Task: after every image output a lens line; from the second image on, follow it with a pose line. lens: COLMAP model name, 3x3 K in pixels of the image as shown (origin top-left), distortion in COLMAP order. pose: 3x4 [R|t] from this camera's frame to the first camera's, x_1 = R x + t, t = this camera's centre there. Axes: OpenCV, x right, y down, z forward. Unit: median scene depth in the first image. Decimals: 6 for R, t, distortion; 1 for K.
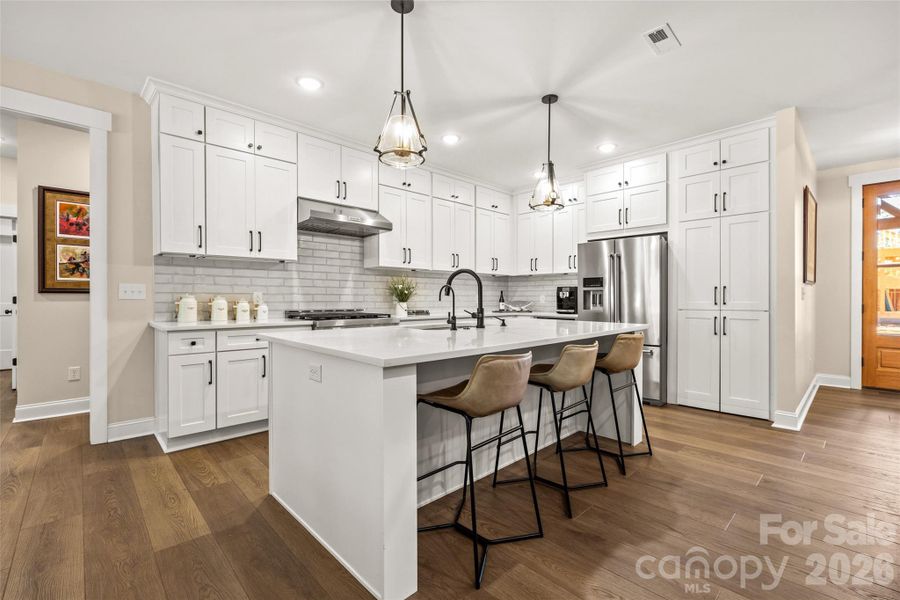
lens RADIAL K [[393.2, 0, 451.9], [0, 393.2, 301.3], [0, 0, 1]] dist [-0.016687, 0.000148]
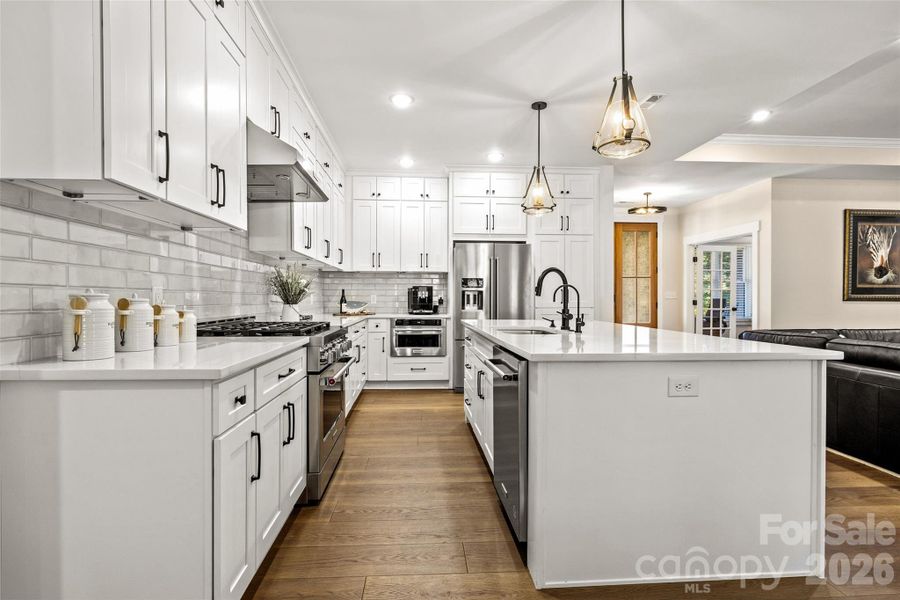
lens RADIAL K [[443.0, 0, 450.1], [0, 443.0, 300.8], [0, 0, 1]] dist [-0.002186, 0.001232]
pose [[0.643018, -0.004645, 0.765837, -0.654471], [0.005038, 0.999986, 0.001836, -0.004614], [-0.765834, 0.002678, 0.643032, 0.351896]]
